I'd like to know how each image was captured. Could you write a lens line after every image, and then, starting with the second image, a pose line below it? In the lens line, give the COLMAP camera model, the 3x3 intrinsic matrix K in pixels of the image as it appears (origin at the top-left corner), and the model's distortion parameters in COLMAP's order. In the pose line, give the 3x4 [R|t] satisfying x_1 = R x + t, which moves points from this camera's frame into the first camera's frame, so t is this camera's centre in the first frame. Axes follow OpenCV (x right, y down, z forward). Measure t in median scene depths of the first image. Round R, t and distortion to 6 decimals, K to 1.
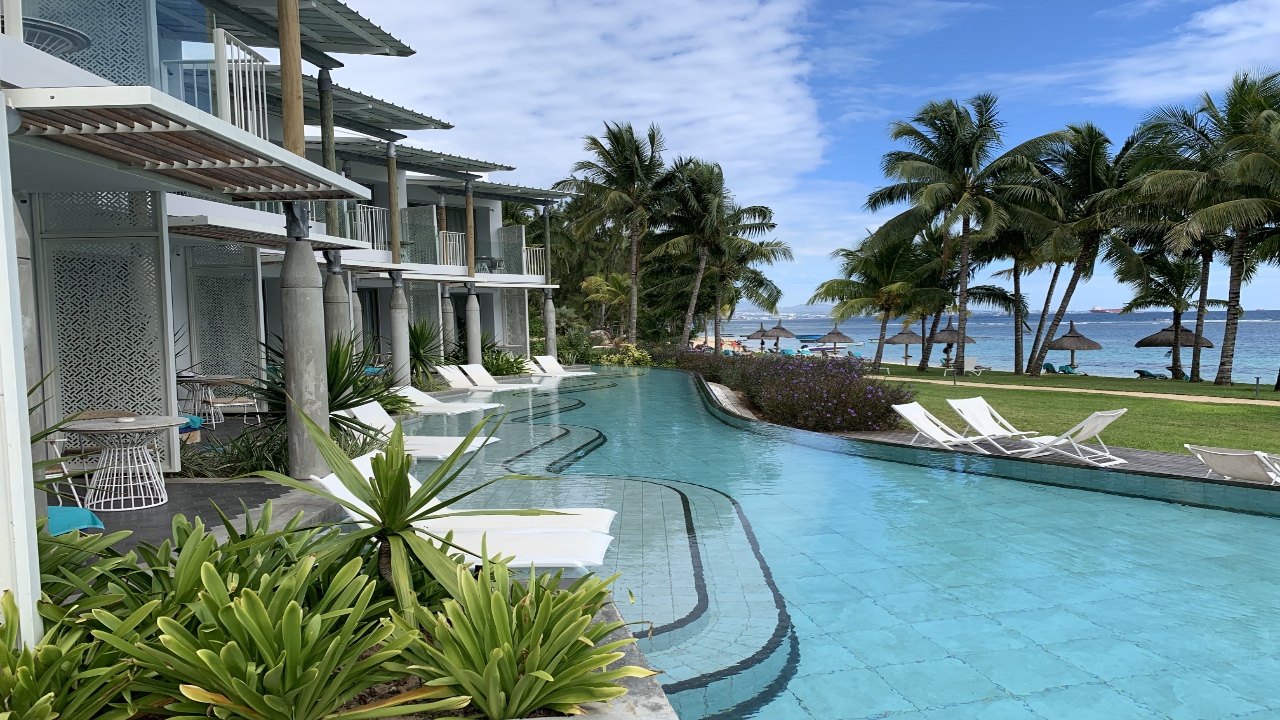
lens RADIAL K [[967.6, 0, 641.4], [0, 967.6, 386.9], [0, 0, 1]] dist [0.010066, -0.000730]
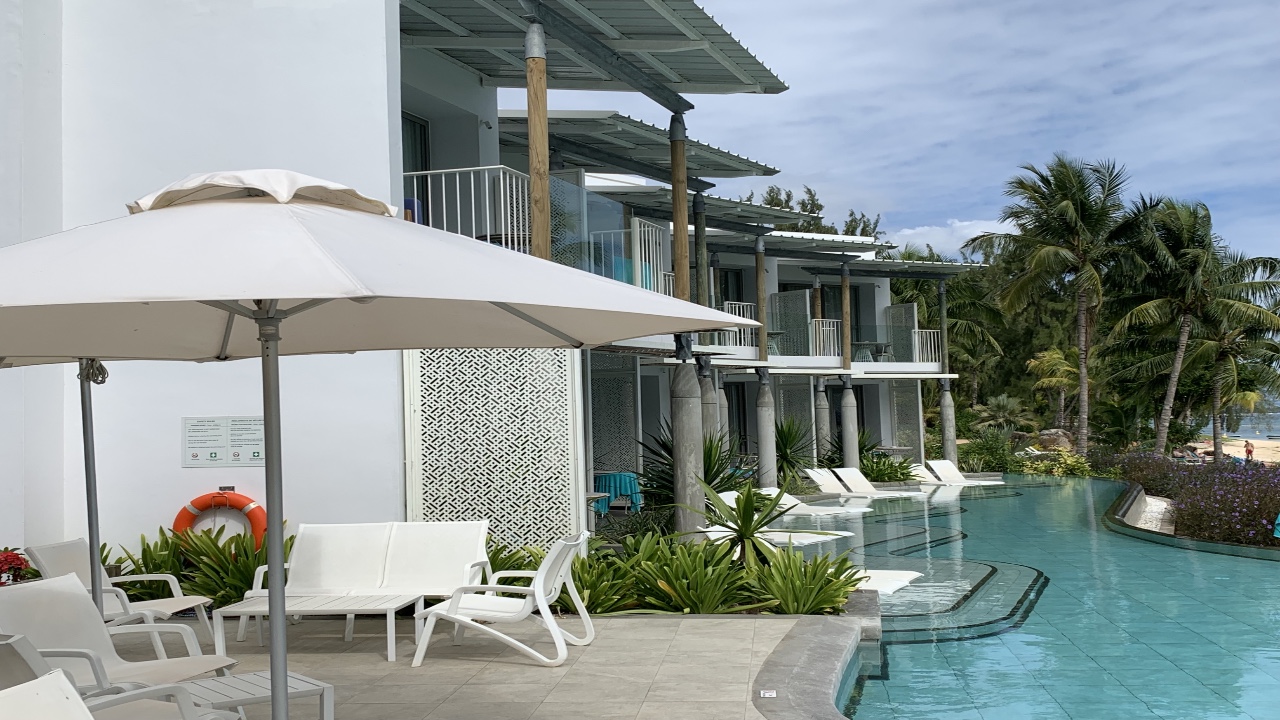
lens RADIAL K [[1390.0, 0, 640.0], [0, 1390.0, 360.0], [0, 0, 1]] dist [0.118022, 0.006642]
pose [[0.942253, -0.015527, -0.334541, 0.062053], [-0.020388, 0.994413, -0.103577, 0.012176], [0.334280, 0.104416, 0.936672, -0.221707]]
